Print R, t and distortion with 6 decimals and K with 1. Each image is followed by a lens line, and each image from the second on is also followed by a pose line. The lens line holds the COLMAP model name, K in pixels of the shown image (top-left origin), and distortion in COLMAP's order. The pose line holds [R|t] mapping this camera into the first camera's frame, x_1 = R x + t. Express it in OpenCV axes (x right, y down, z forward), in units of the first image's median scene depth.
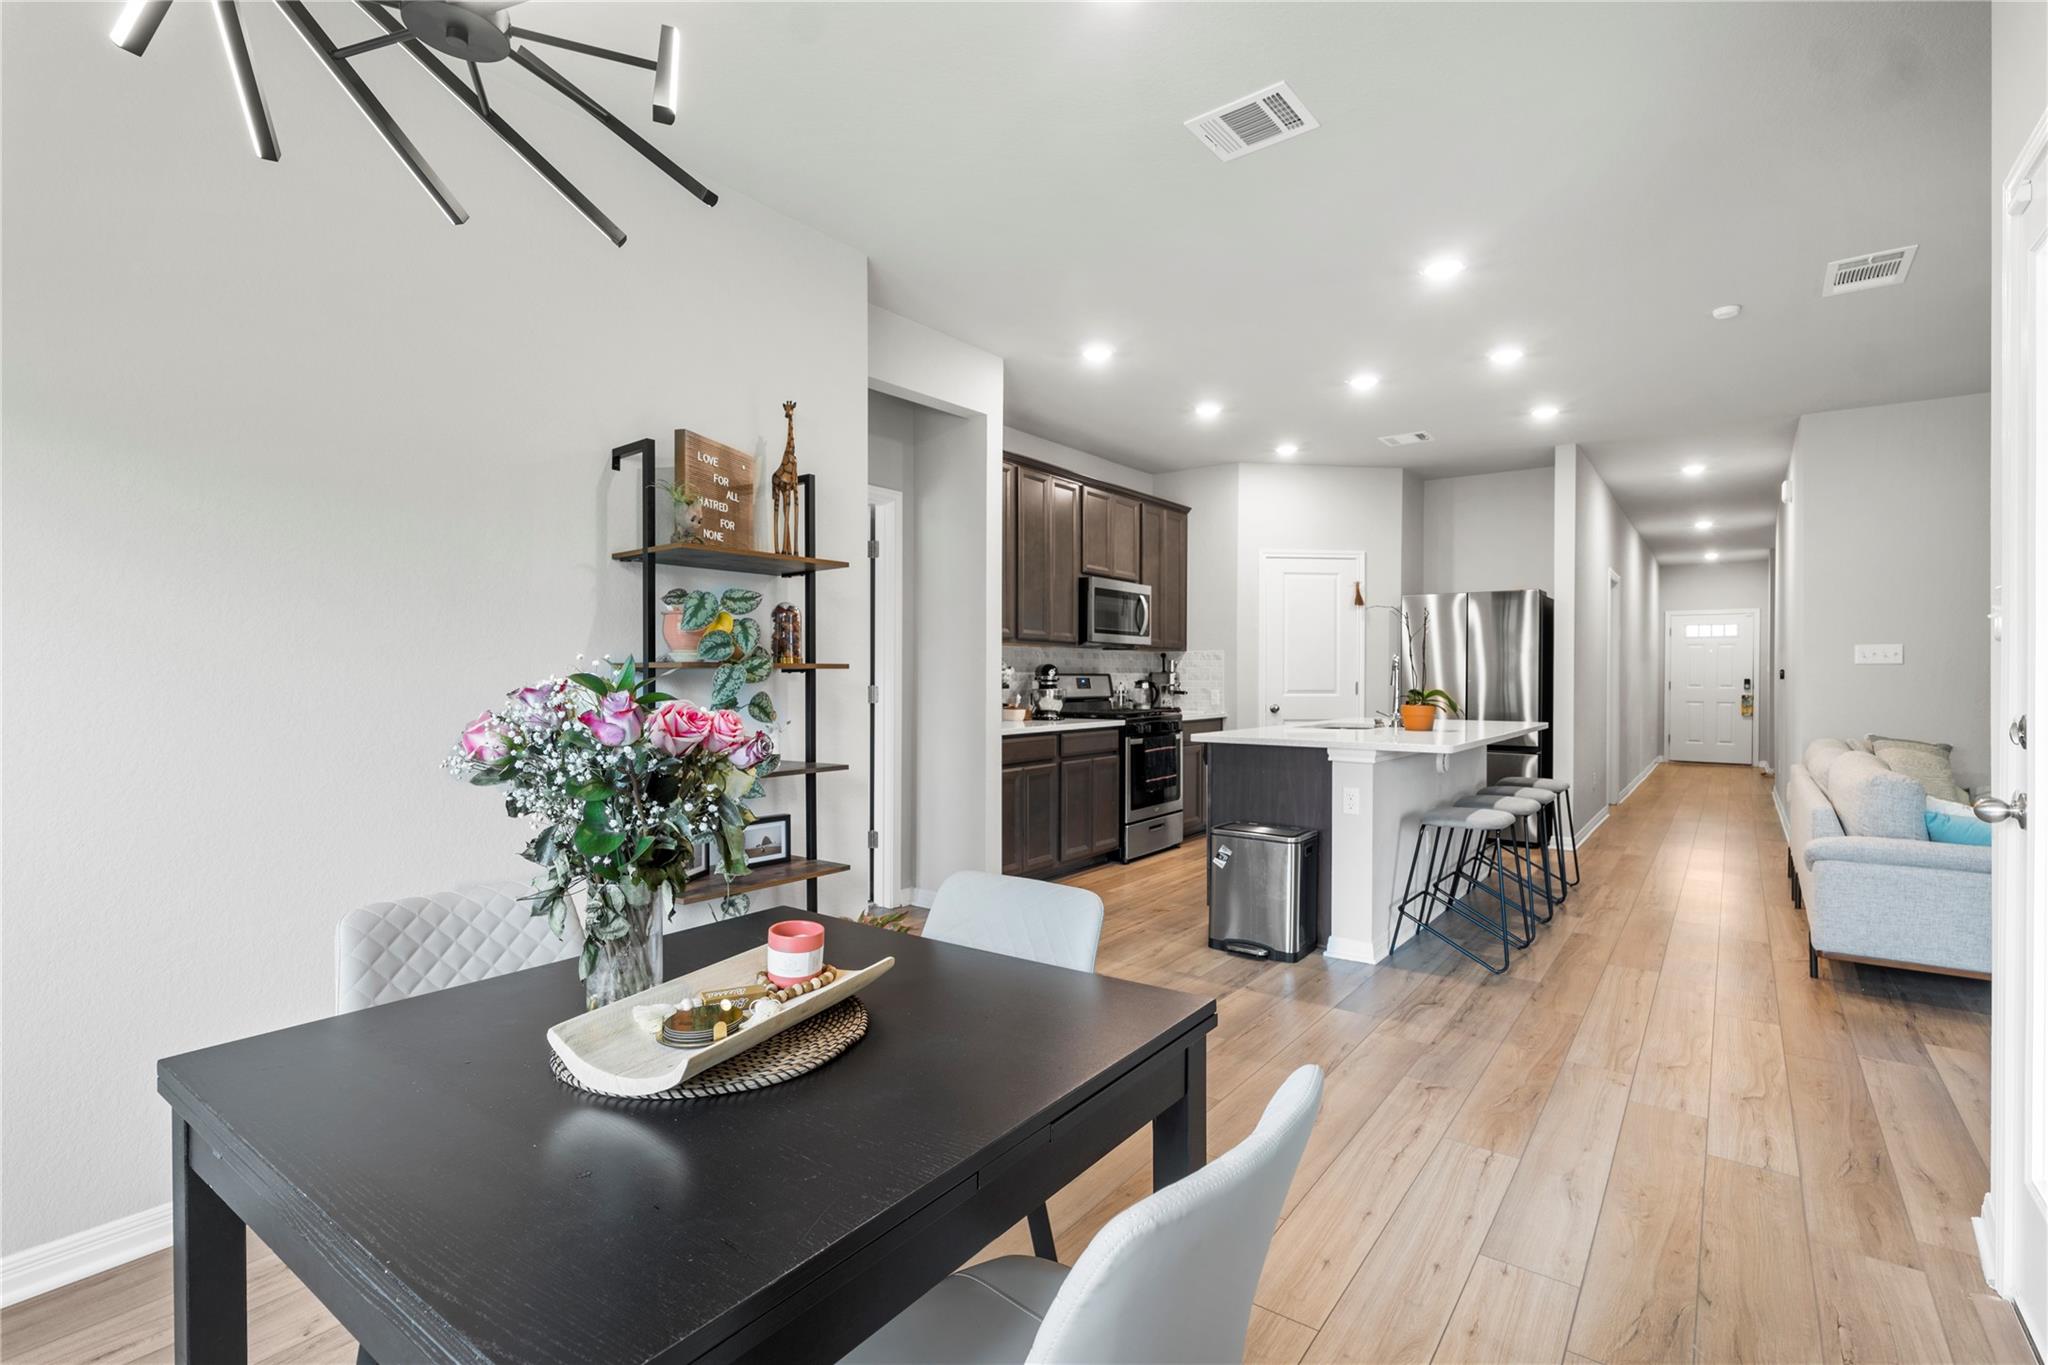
lens RADIAL K [[952.4, 0, 1034.2], [0, 952.4, 682.8], [0, 0, 1]] dist [-0.000729, 0.013711]
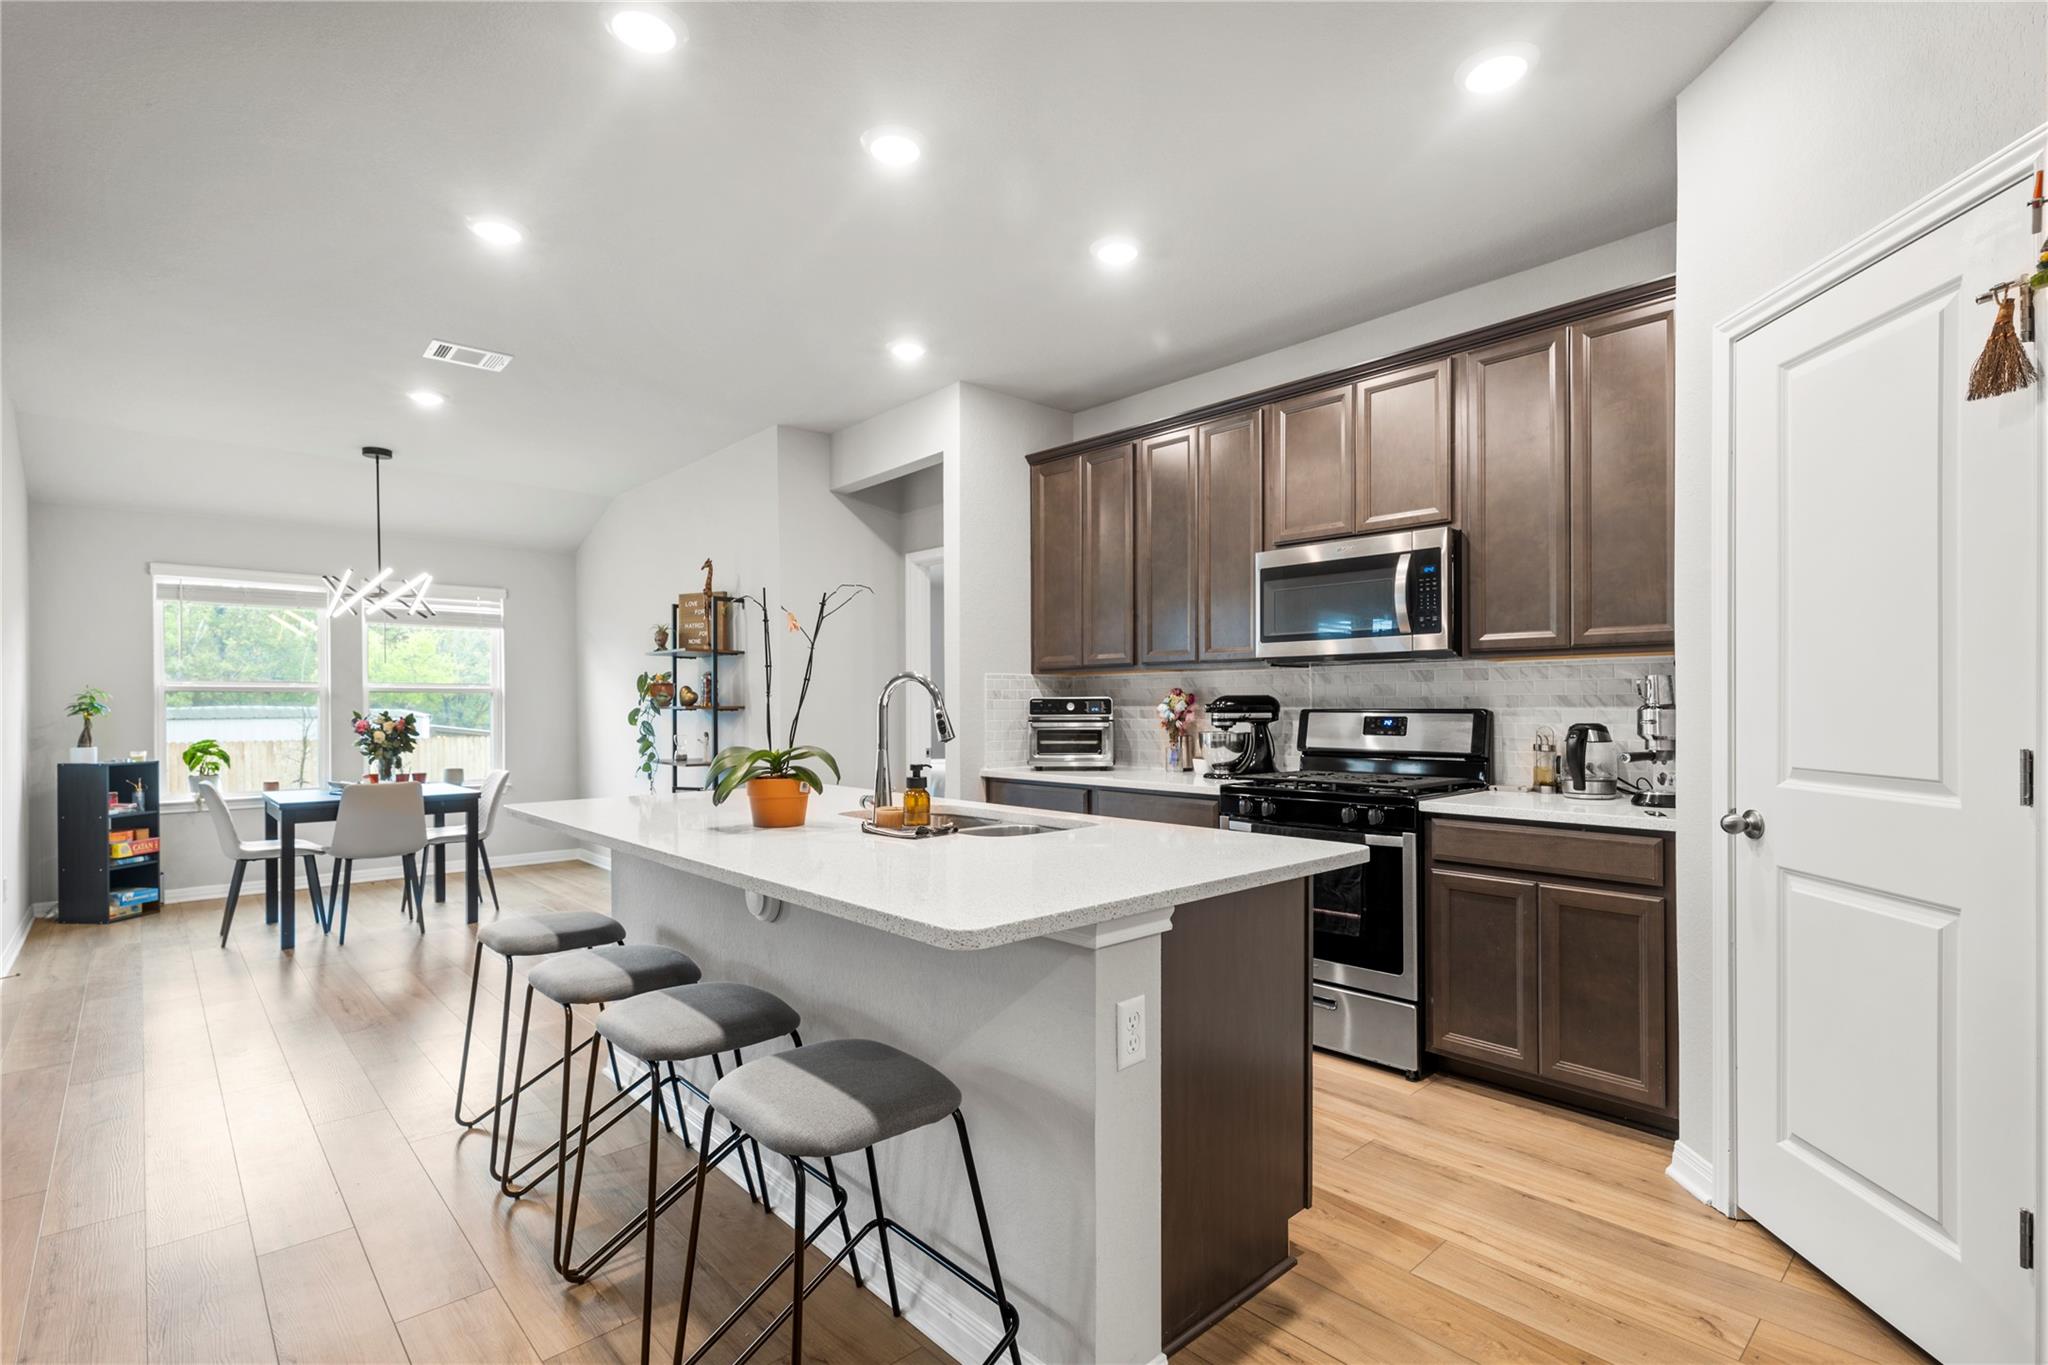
lens RADIAL K [[967.7, 0, 1031.6], [0, 967.7, 707.9], [0, 0, 1]] dist [0.001487, -0.000076]
pose [[-0.190851, 0.003757, -0.981612, 0.709494], [-0.003073, 0.999985, 0.004425, -0.012803], [0.981614, 0.003861, -0.190837, 0.980123]]
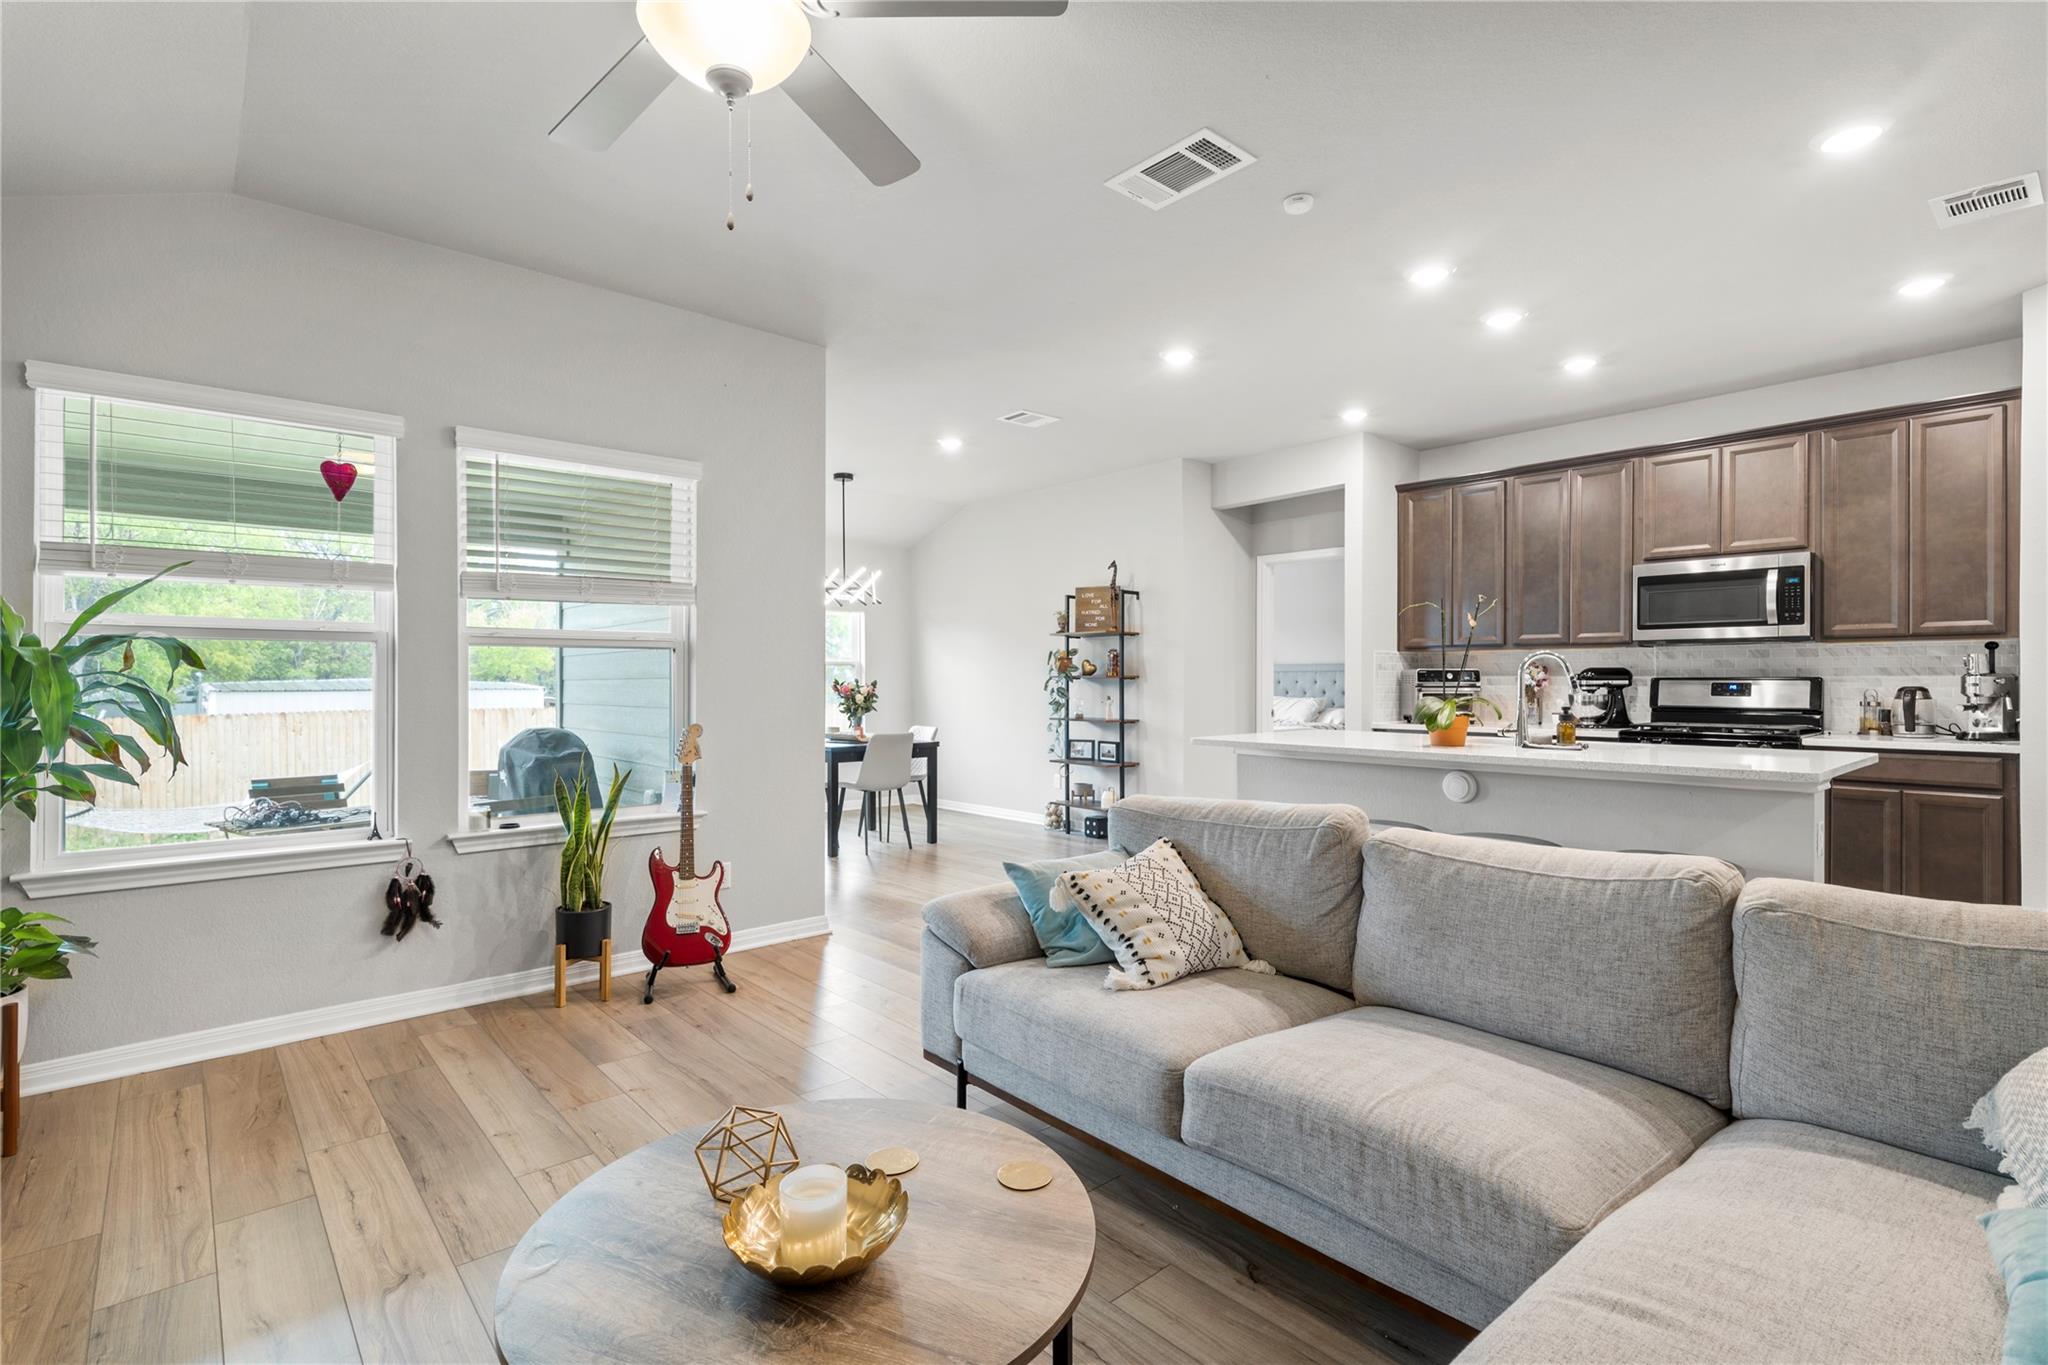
lens RADIAL K [[959.0, 0, 1027.3], [0, 959.0, 686.8], [0, 0, 1]] dist [0.002763, 0.000379]
pose [[-0.209500, 0.006525, -0.977787, 1.031413], [-0.005739, 0.999952, 0.007903, -0.004759], [0.977792, 0.007267, -0.209452, 0.647625]]
